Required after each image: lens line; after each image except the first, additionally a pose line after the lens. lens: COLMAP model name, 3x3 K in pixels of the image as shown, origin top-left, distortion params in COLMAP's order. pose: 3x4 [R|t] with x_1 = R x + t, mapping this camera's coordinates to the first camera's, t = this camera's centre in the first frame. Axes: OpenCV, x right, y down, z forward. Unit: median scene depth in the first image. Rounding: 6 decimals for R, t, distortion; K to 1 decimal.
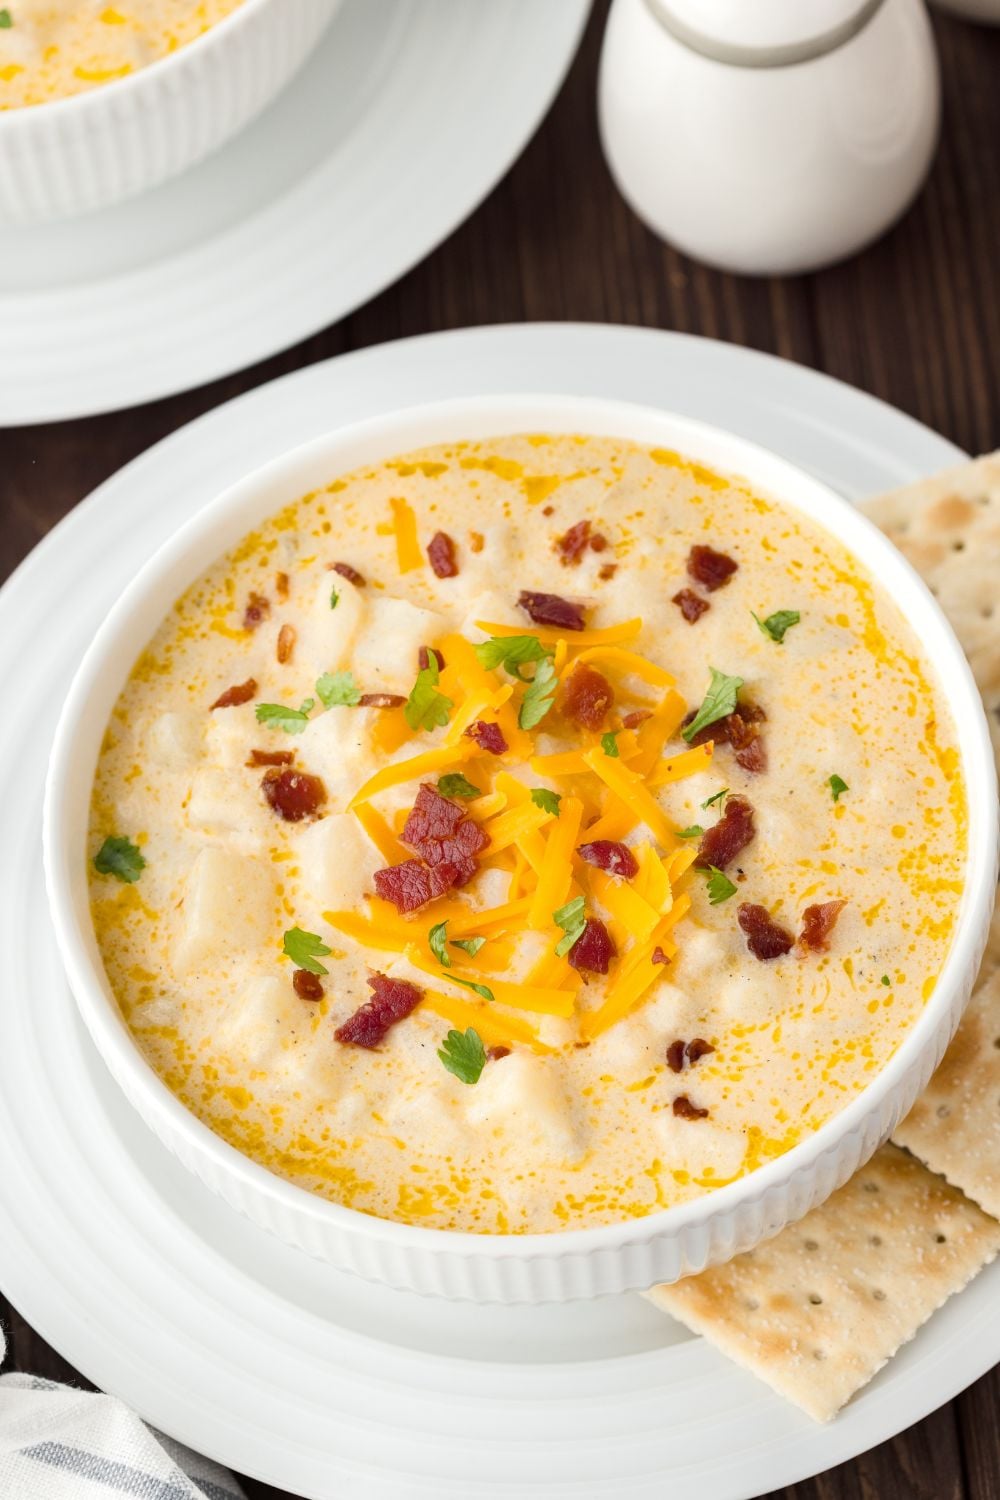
lens RADIAL K [[5259.1, 0, 501.2], [0, 5259.1, 739.8], [0, 0, 1]] dist [0.048100, 0.000000]
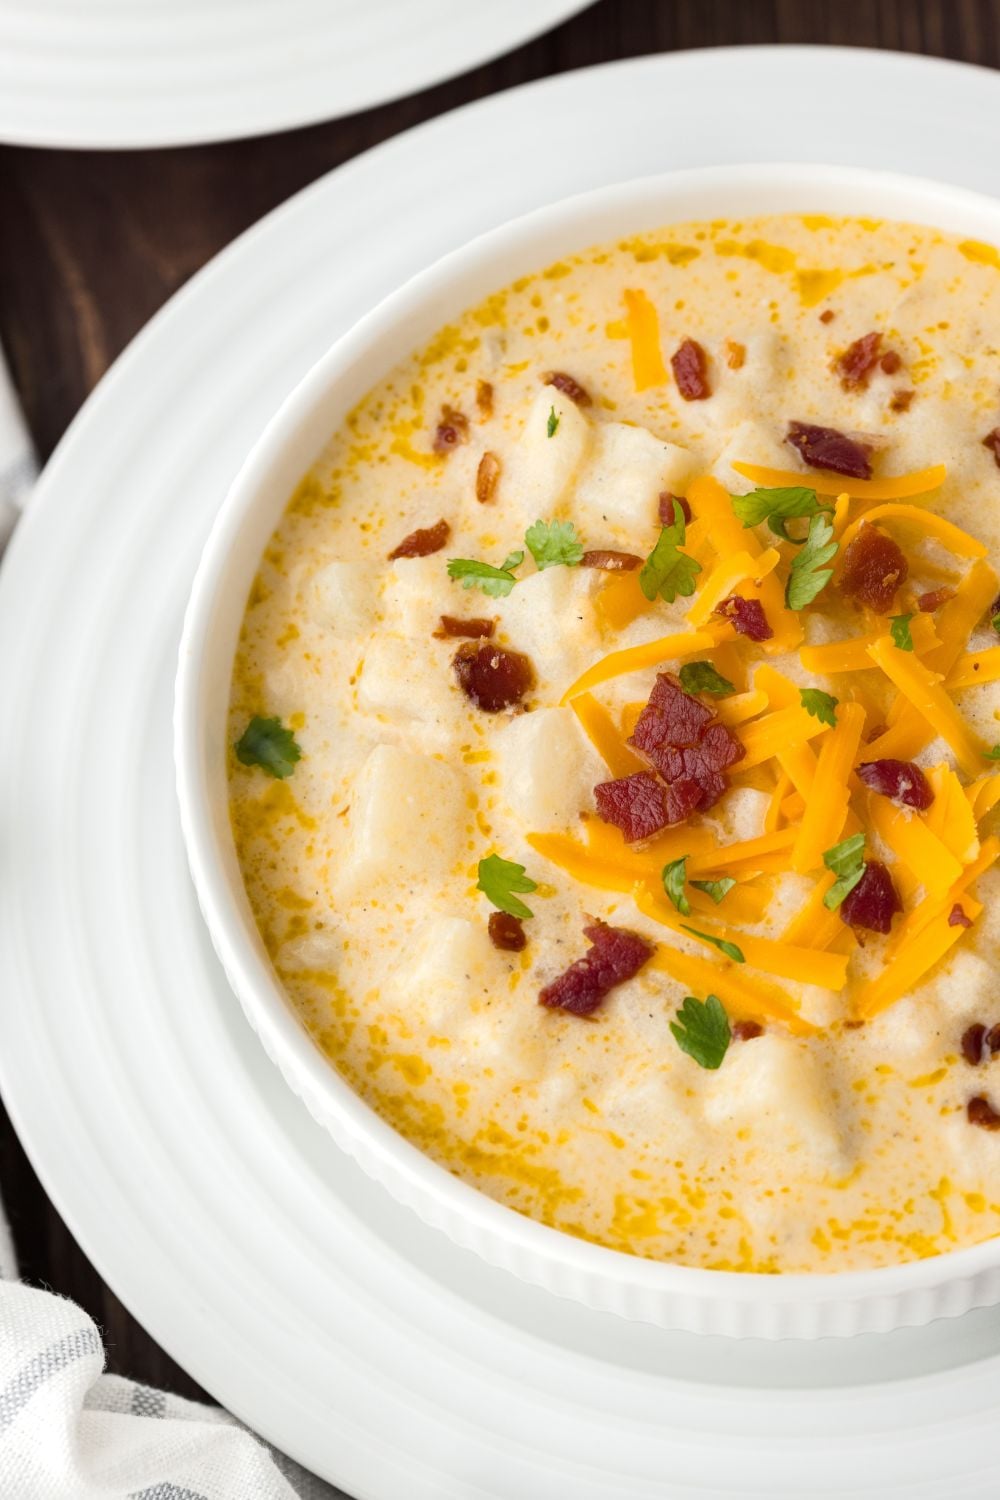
lens RADIAL K [[5259.1, 0, 509.4], [0, 5259.1, 780.1], [0, 0, 1]] dist [0.048100, 0.000000]
pose [[0.999102, 0.041983, 0.005712, -0.041381], [-0.042358, 0.992909, 0.111076, -0.062233], [-0.001008, -0.111218, 0.993796, 0.220989]]
